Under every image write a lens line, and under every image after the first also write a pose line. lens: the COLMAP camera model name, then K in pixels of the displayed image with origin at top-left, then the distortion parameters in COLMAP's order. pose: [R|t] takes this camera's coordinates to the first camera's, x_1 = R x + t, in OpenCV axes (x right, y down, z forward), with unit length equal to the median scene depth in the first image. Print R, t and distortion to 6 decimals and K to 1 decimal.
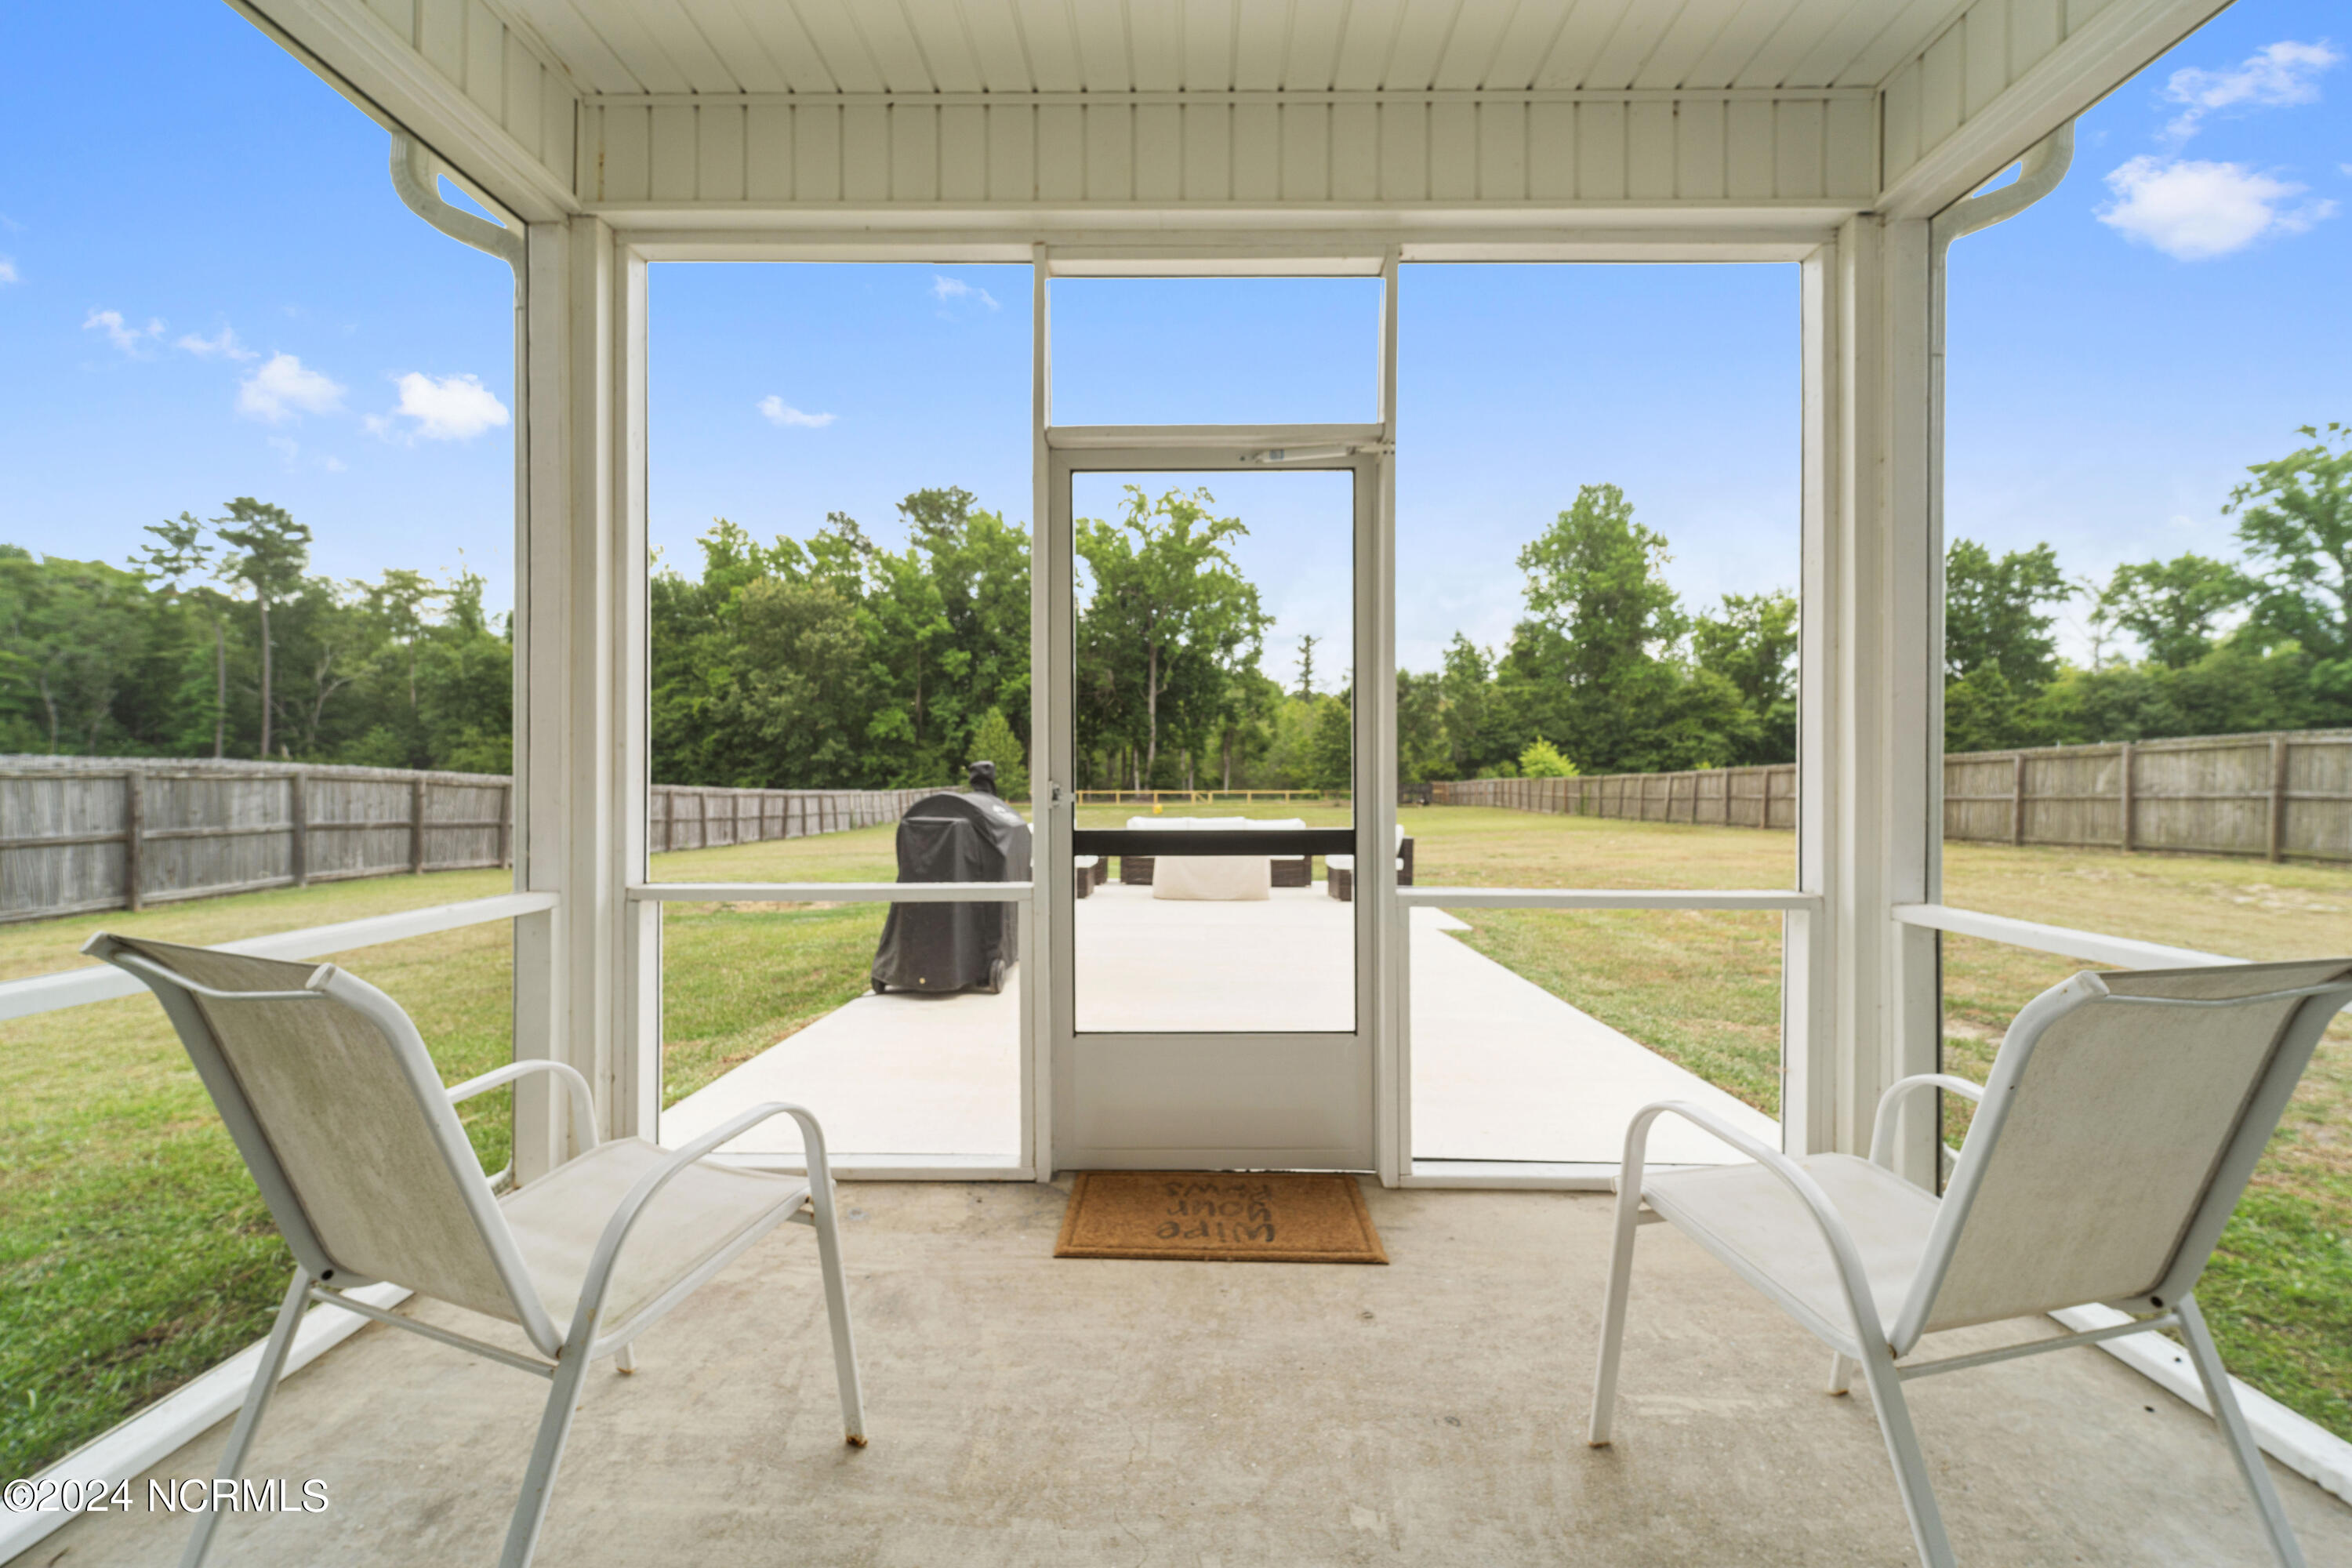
lens RADIAL K [[941.5, 0, 1168.3], [0, 941.5, 766.5], [0, 0, 1]] dist [-0.001614, 0.000133]
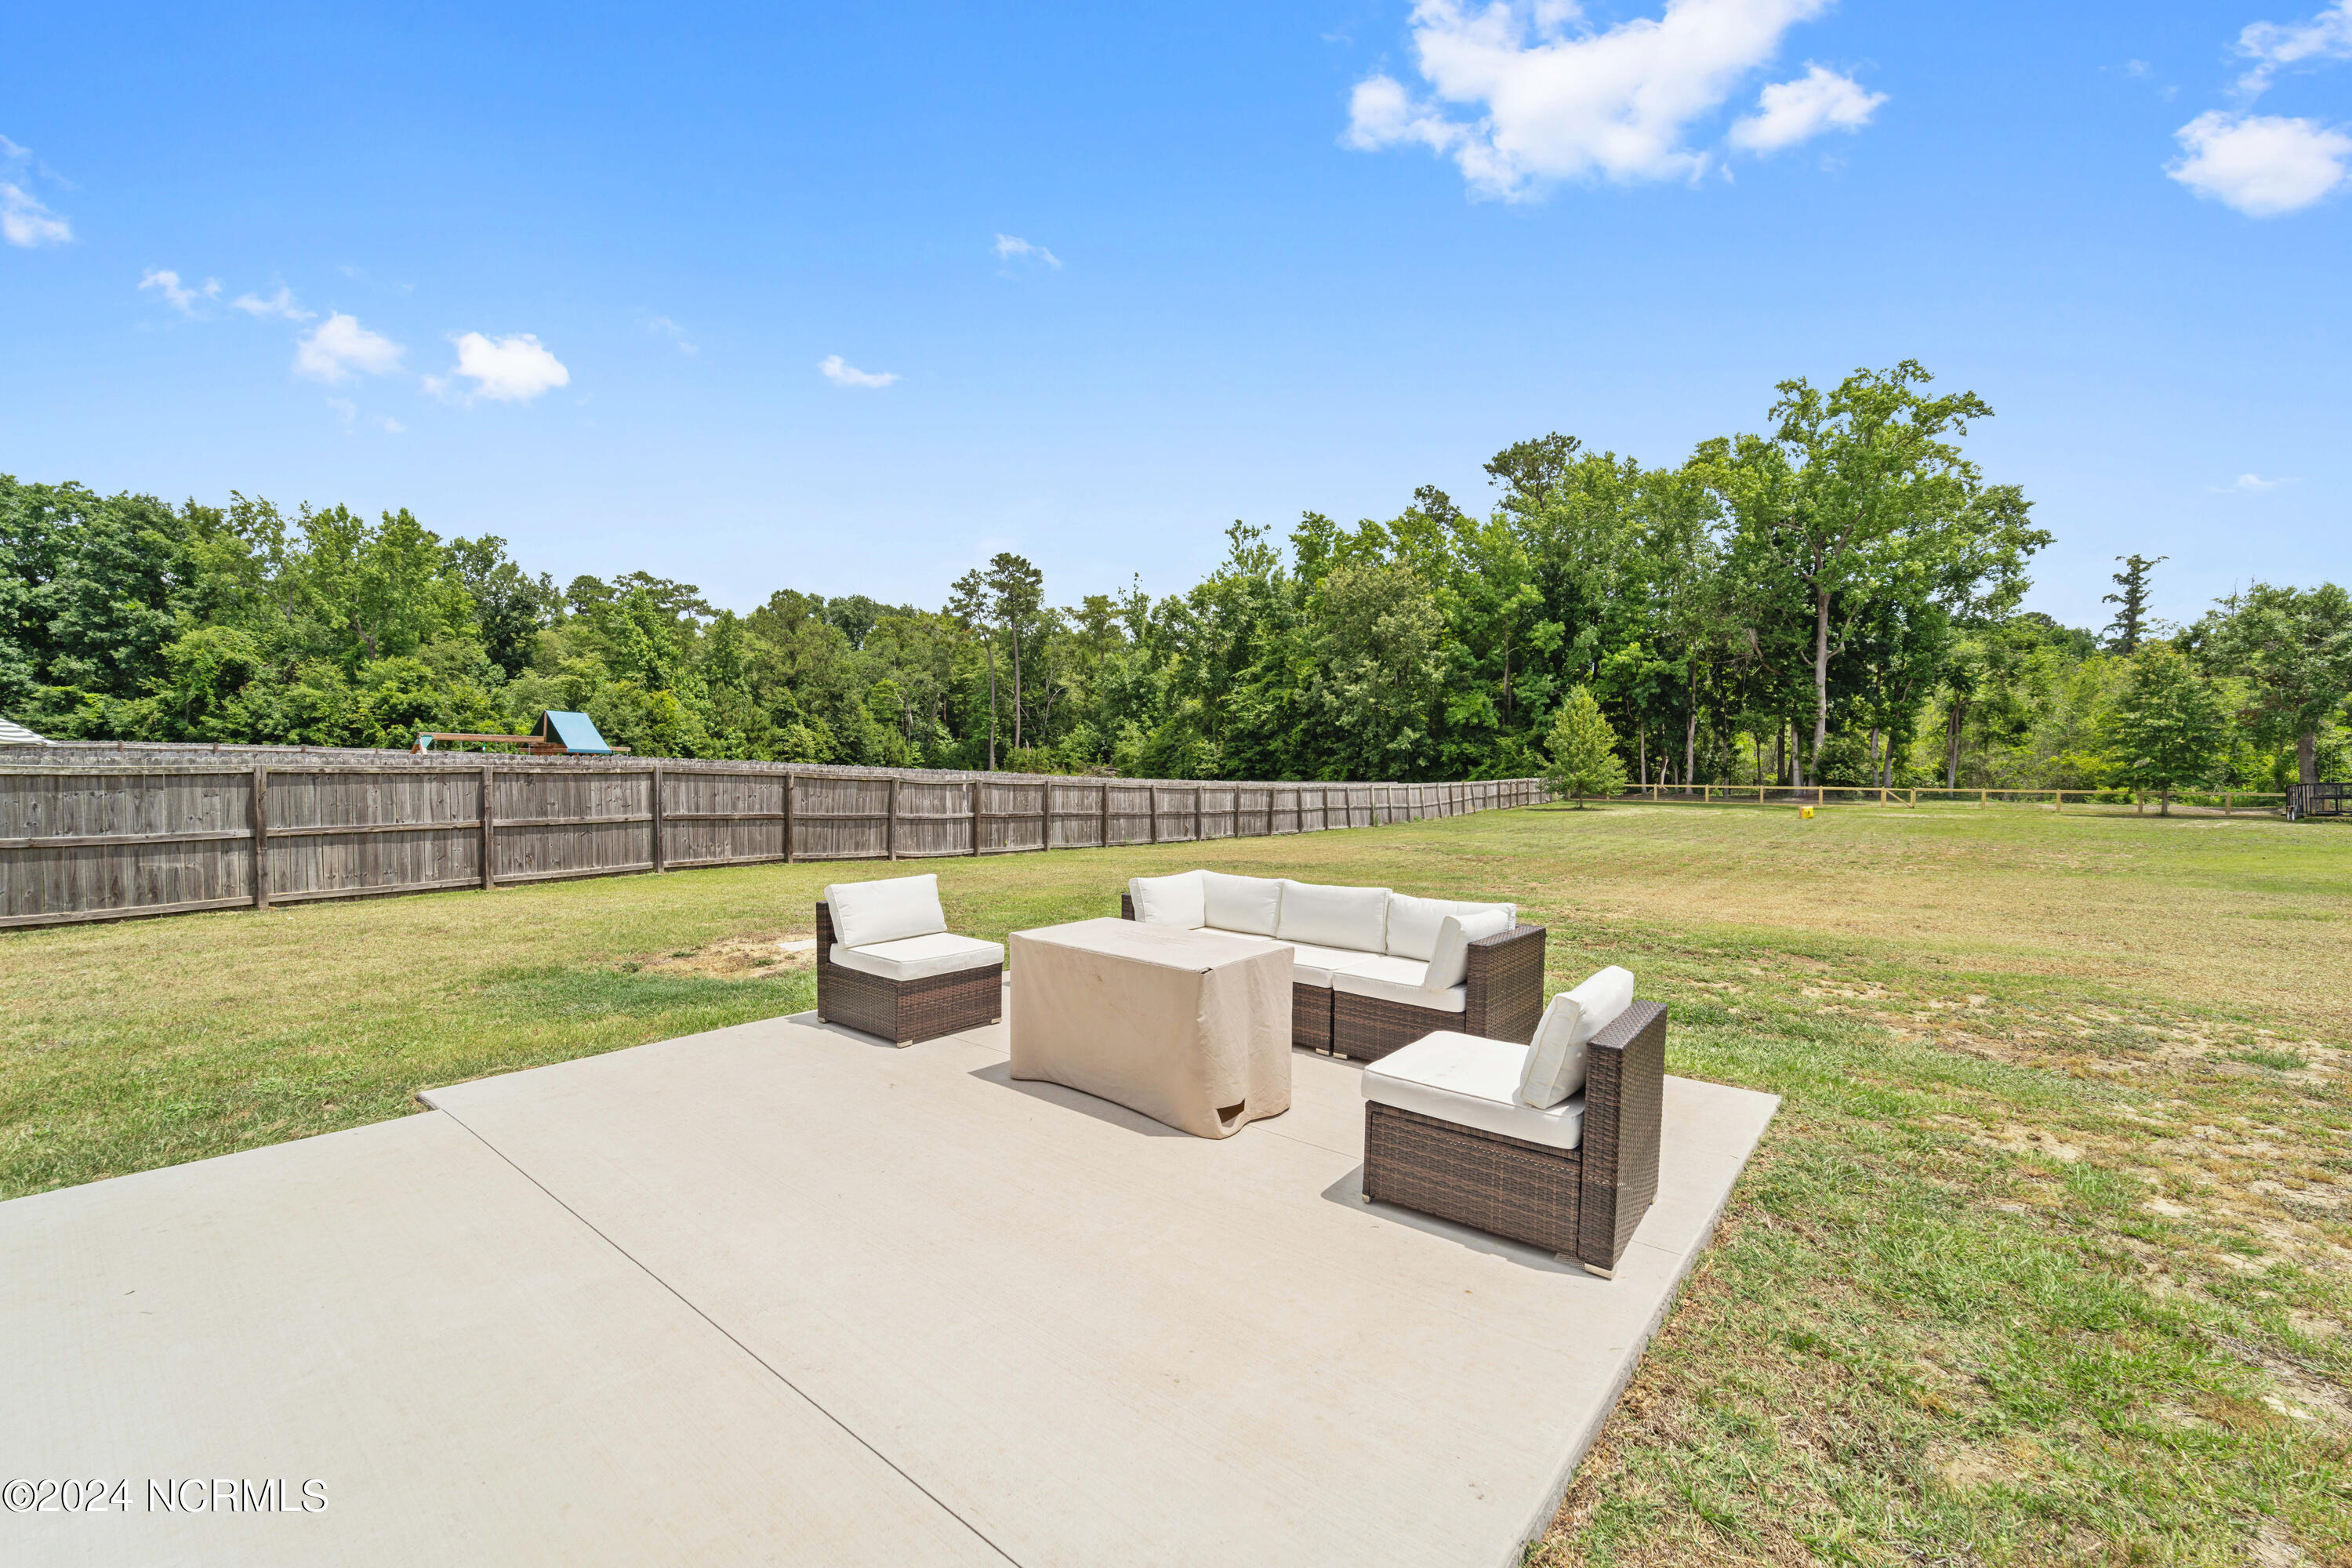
lens RADIAL K [[941.5, 0, 1199.9], [0, 941.5, 784.6], [0, 0, 1]] dist [-0.001614, 0.000133]
pose [[0.793401, 0.015686, -0.608497, 0.050924], [0.004183, 0.999504, 0.031220, -0.001324], [0.608685, -0.027316, 0.792942, 0.104911]]
